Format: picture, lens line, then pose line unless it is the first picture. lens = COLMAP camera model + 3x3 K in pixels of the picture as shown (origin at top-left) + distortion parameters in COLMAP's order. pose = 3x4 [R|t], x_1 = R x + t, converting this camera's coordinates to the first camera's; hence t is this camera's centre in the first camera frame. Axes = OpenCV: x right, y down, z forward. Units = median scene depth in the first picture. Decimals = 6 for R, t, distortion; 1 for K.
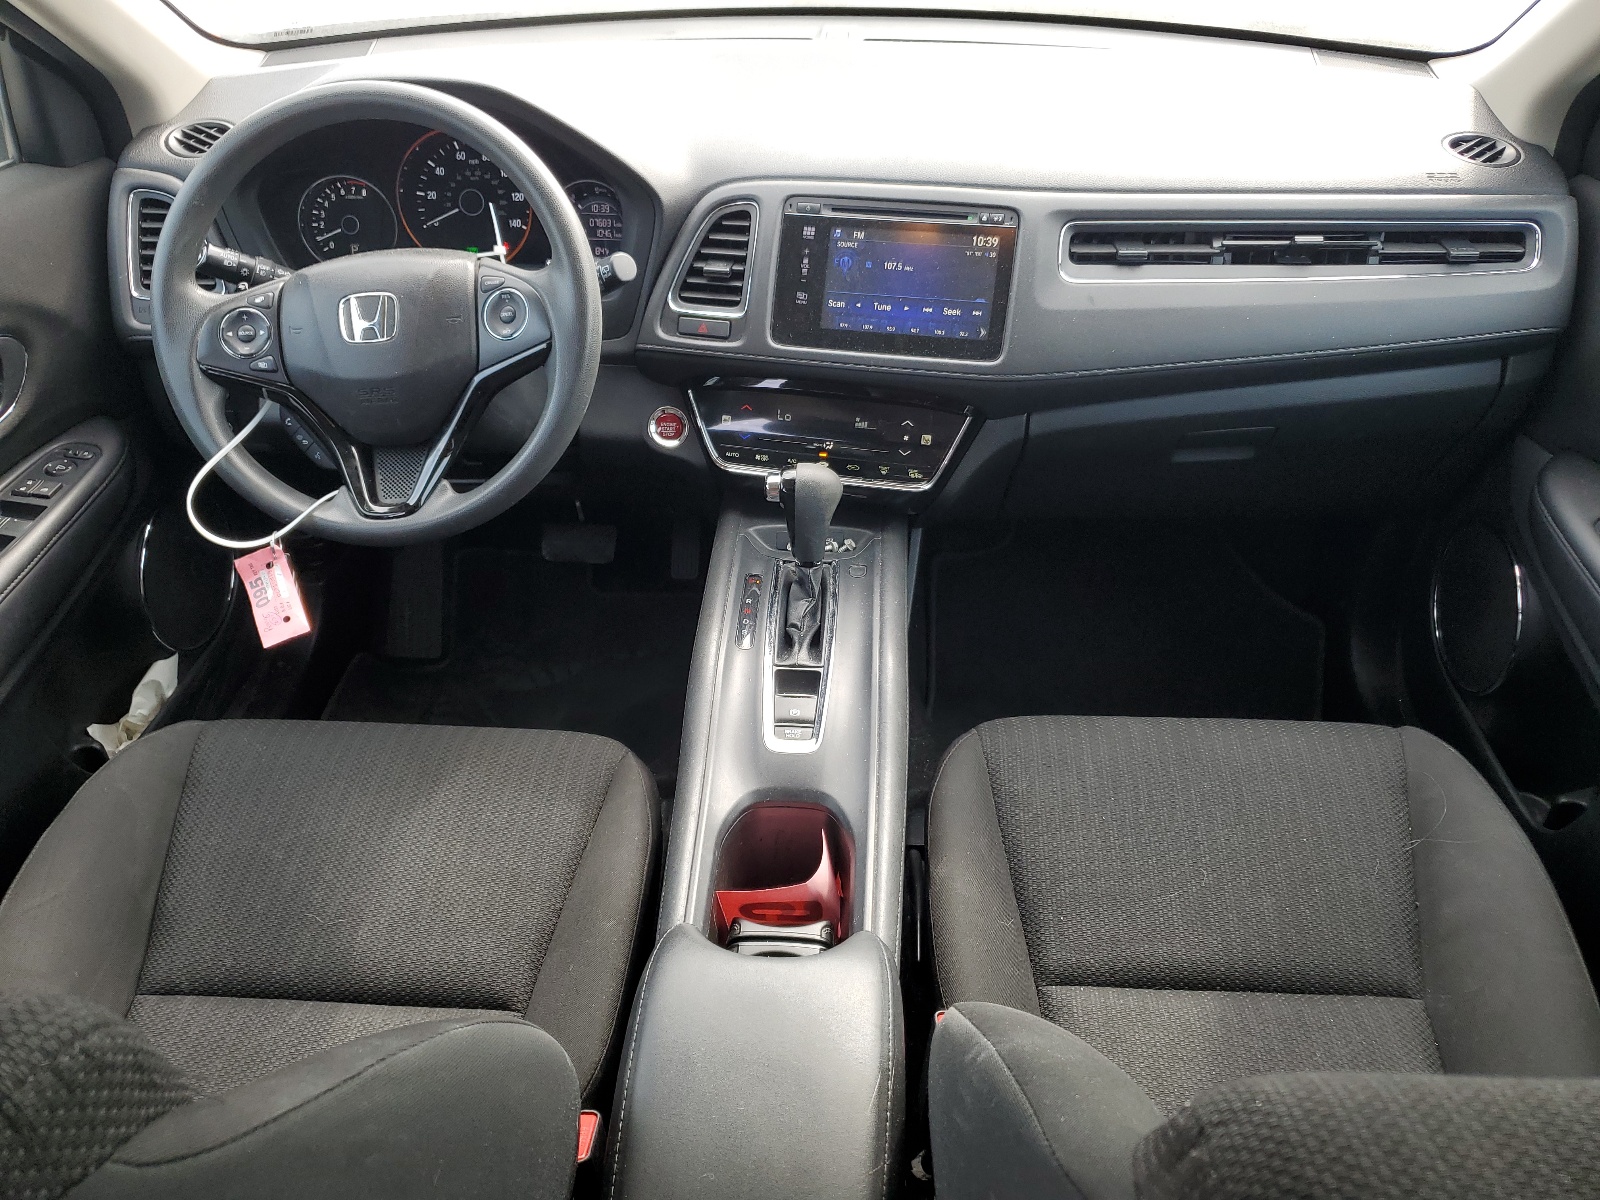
lens RADIAL K [[1203.9, 0, 798.1], [0, 1203.9, 602.2], [0, 0, 1]] dist [0.004051, -0.001064]
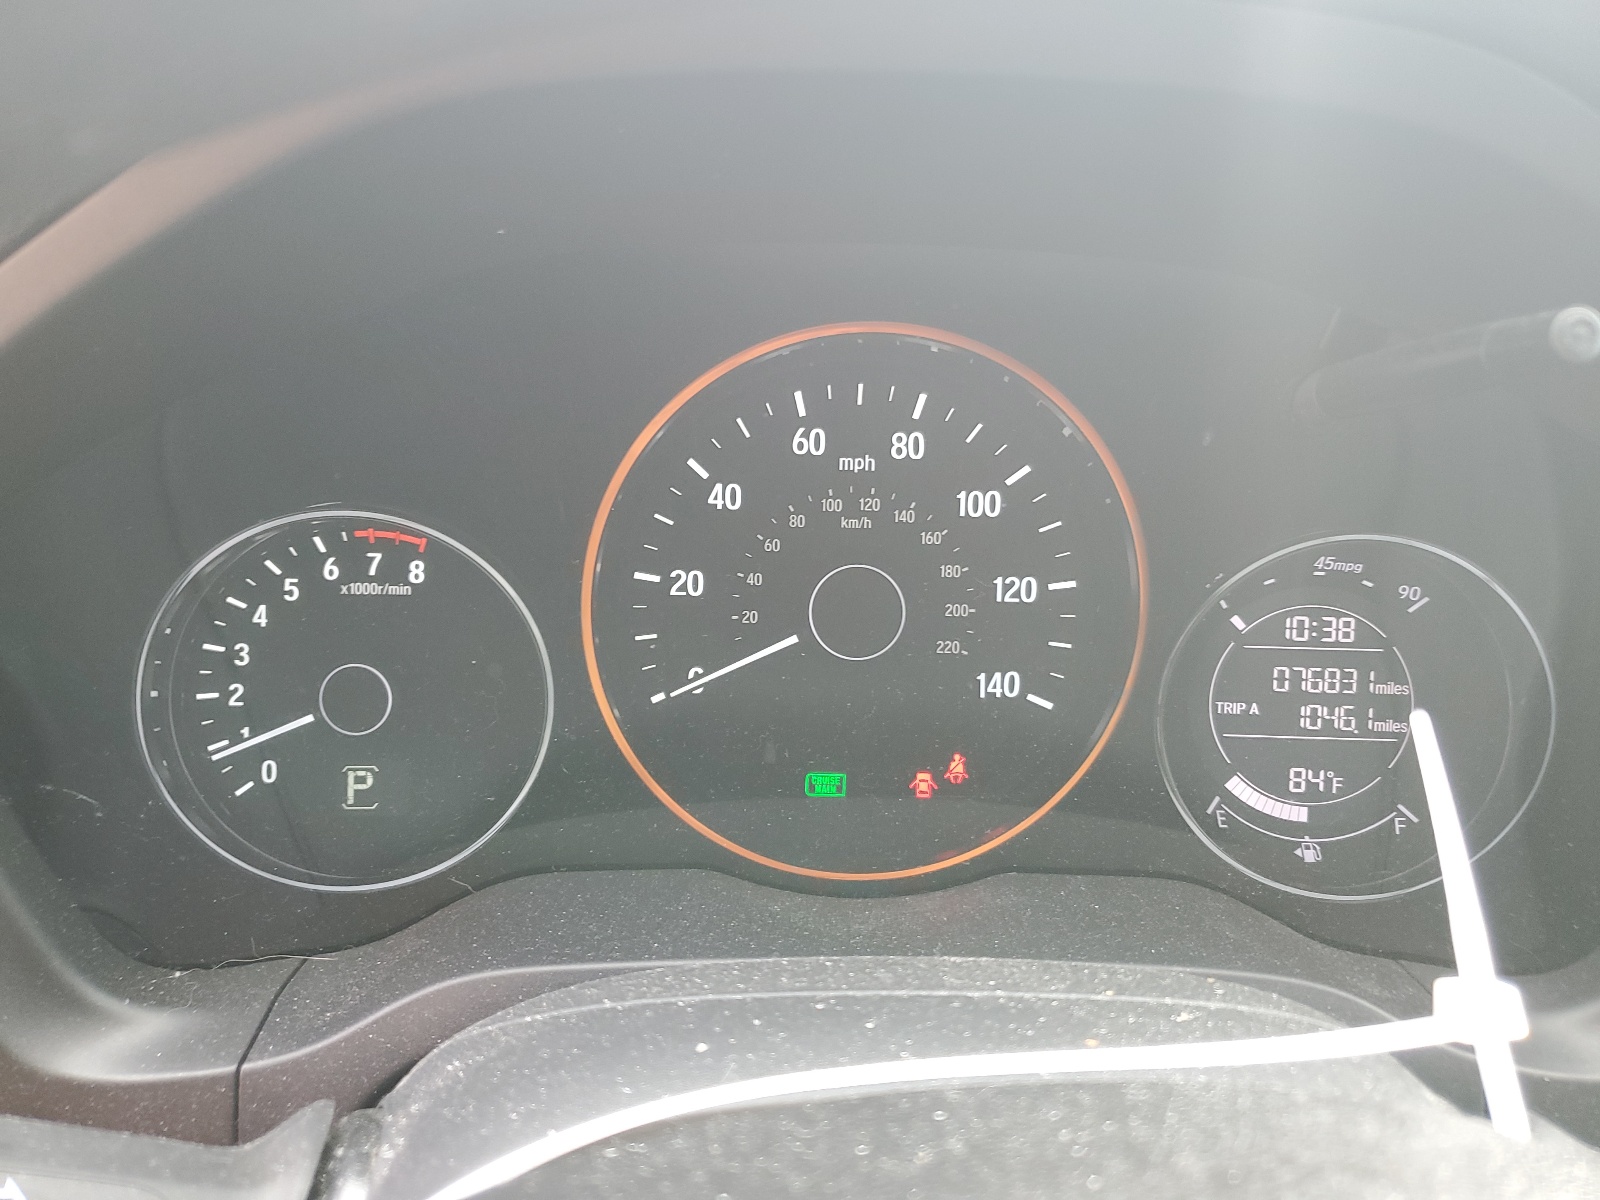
lens RADIAL K [[1203.9, 0, 802.5], [0, 1203.9, 598.8], [0, 0, 1]] dist [0.004051, -0.001064]
pose [[0.995412, -0.002844, 0.095640, -0.303988], [0.026254, 0.969313, -0.244422, -0.270328], [-0.092010, 0.245812, 0.964941, 0.747778]]
